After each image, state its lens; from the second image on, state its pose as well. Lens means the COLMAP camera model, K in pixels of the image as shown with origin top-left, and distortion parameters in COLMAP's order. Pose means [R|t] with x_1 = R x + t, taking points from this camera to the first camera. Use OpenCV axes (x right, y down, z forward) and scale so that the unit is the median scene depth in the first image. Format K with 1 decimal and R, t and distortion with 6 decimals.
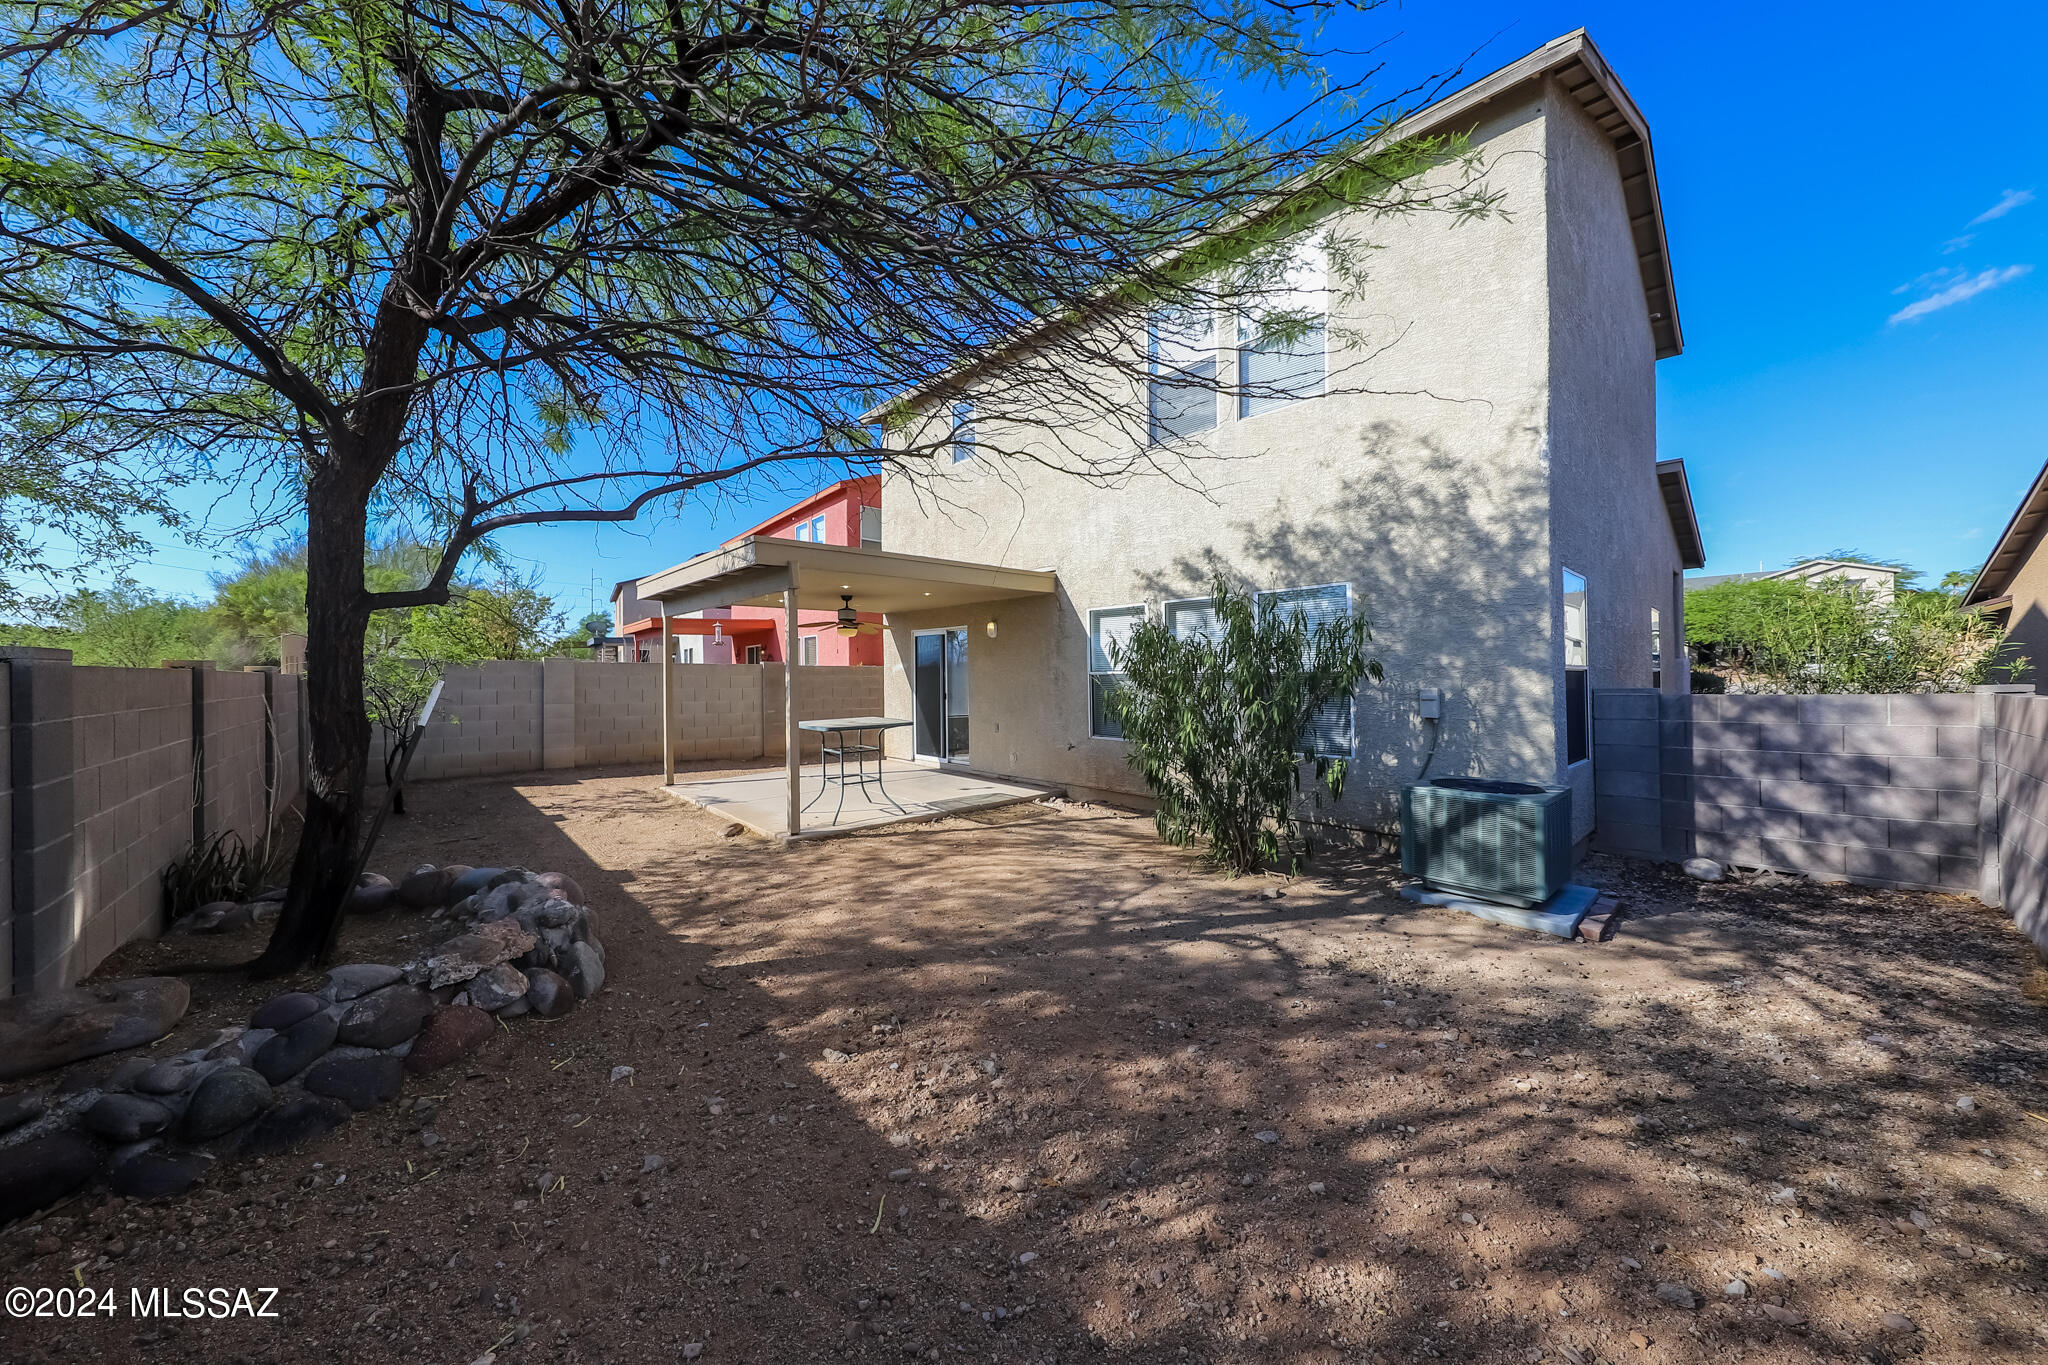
lens RADIAL K [[654.5, 0, 1024.0], [0, 654.5, 682.5], [0, 0, 1]] dist [-0.000316, -0.000075]
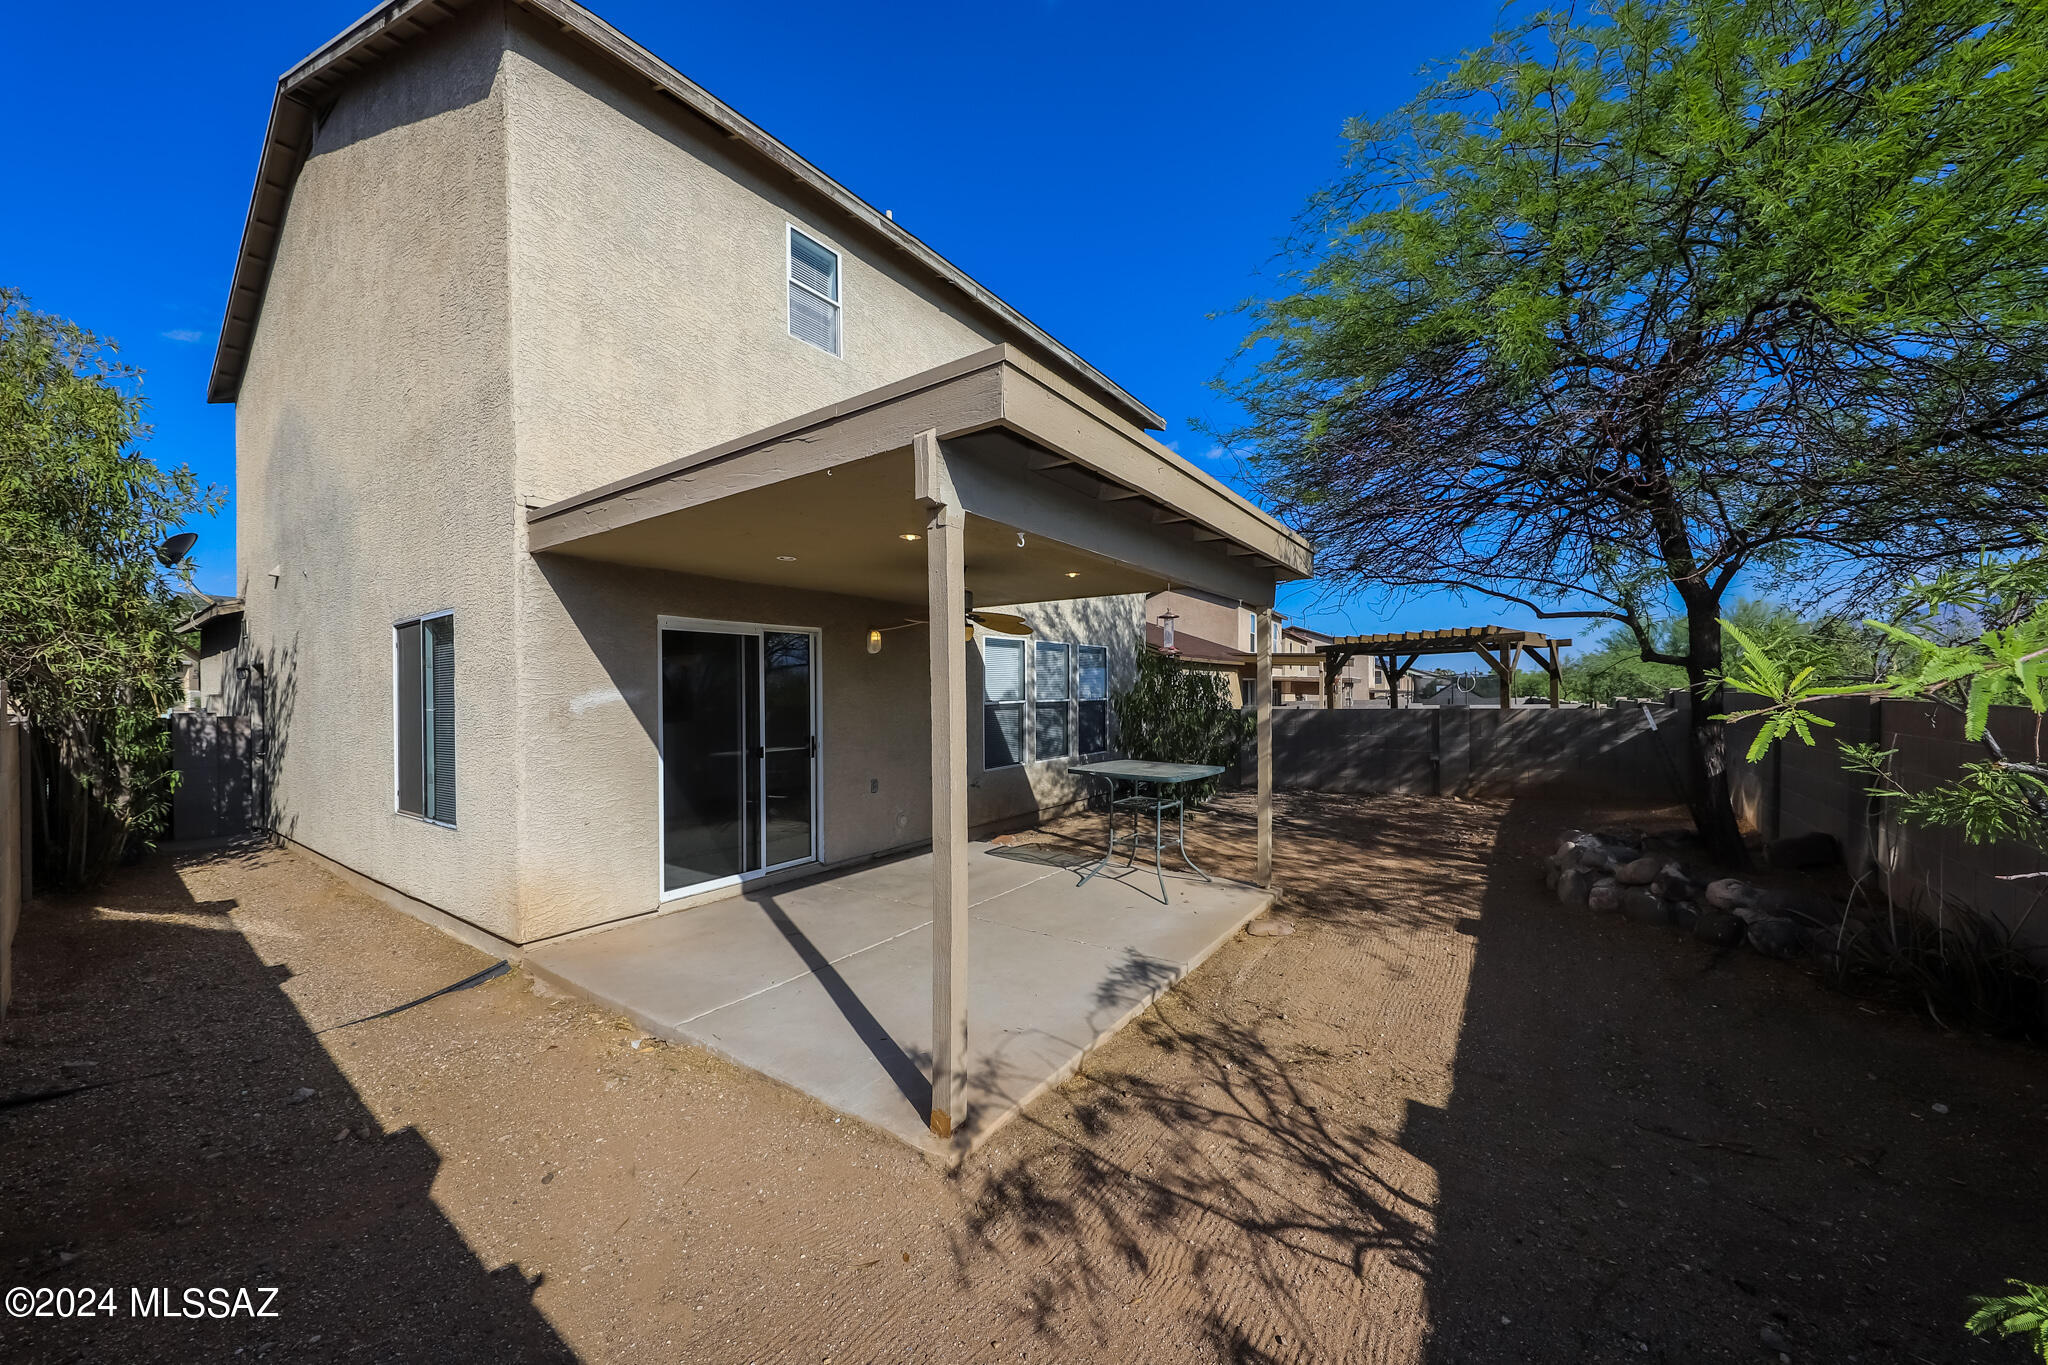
lens RADIAL K [[736.5, 0, 1024.0], [0, 736.5, 682.5], [0, 0, 1]] dist [-0.000561, -0.000010]
pose [[-0.198671, 0.023066, 0.979795, -1.384441], [0.032671, 0.999323, -0.016901, -0.033553], [-0.979522, 0.028653, -0.199290, 1.661884]]
